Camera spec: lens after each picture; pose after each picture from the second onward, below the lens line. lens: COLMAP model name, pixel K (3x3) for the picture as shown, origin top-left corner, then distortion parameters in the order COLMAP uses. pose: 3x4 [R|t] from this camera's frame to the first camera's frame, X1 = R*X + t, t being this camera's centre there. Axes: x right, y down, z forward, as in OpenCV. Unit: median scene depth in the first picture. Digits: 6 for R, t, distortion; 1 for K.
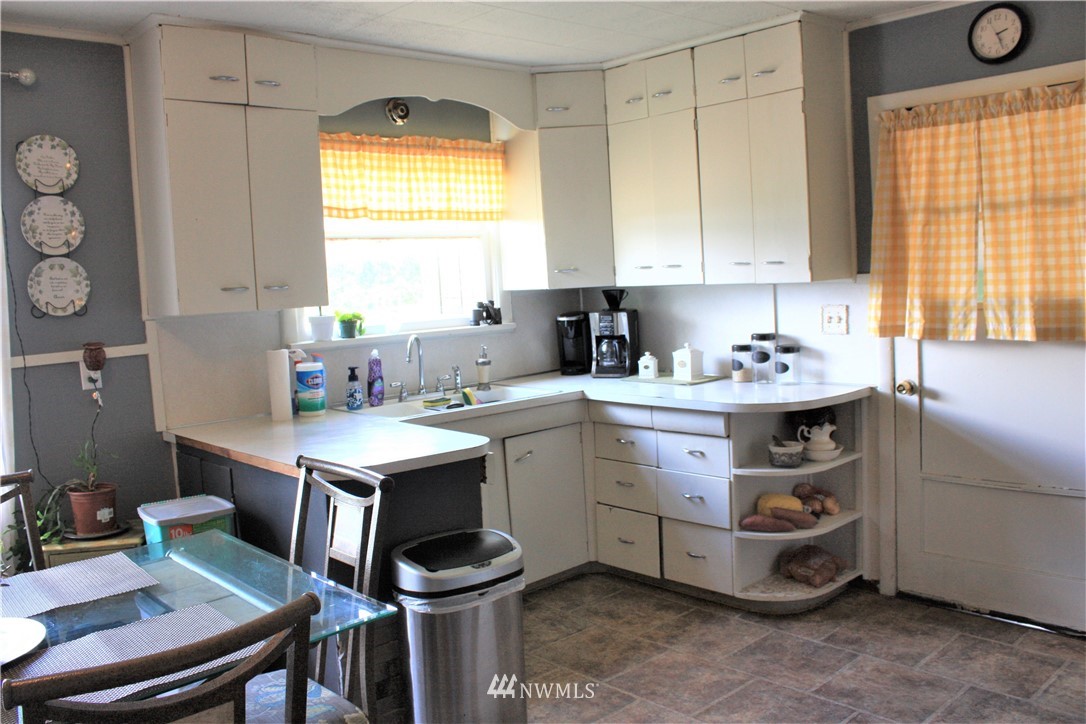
lens RADIAL K [[914.2, 0, 543.0], [0, 914.2, 362.0], [0, 0, 1]] dist [-0.161280, 0.145099]
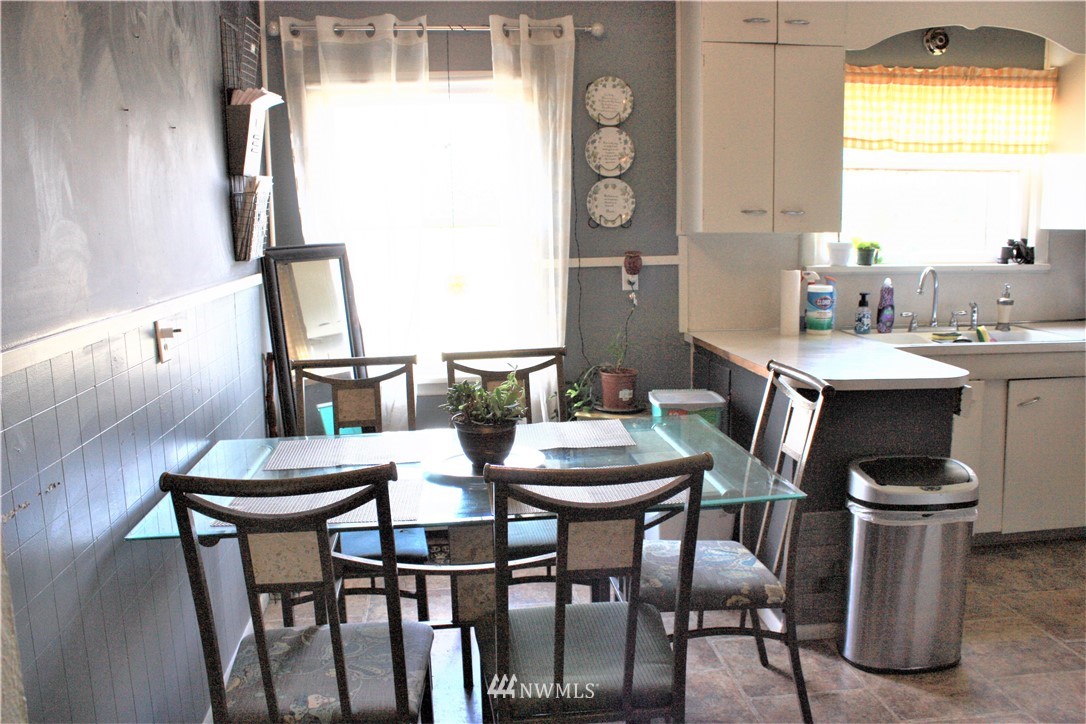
lens RADIAL K [[914.2, 0, 543.0], [0, 914.2, 362.0], [0, 0, 1]] dist [-0.161280, 0.145099]
pose [[0.809102, 0.126948, -0.573793, 0.096082], [-0.081165, 0.991171, 0.104840, 0.006100], [0.582036, -0.038254, 0.812263, -0.058498]]
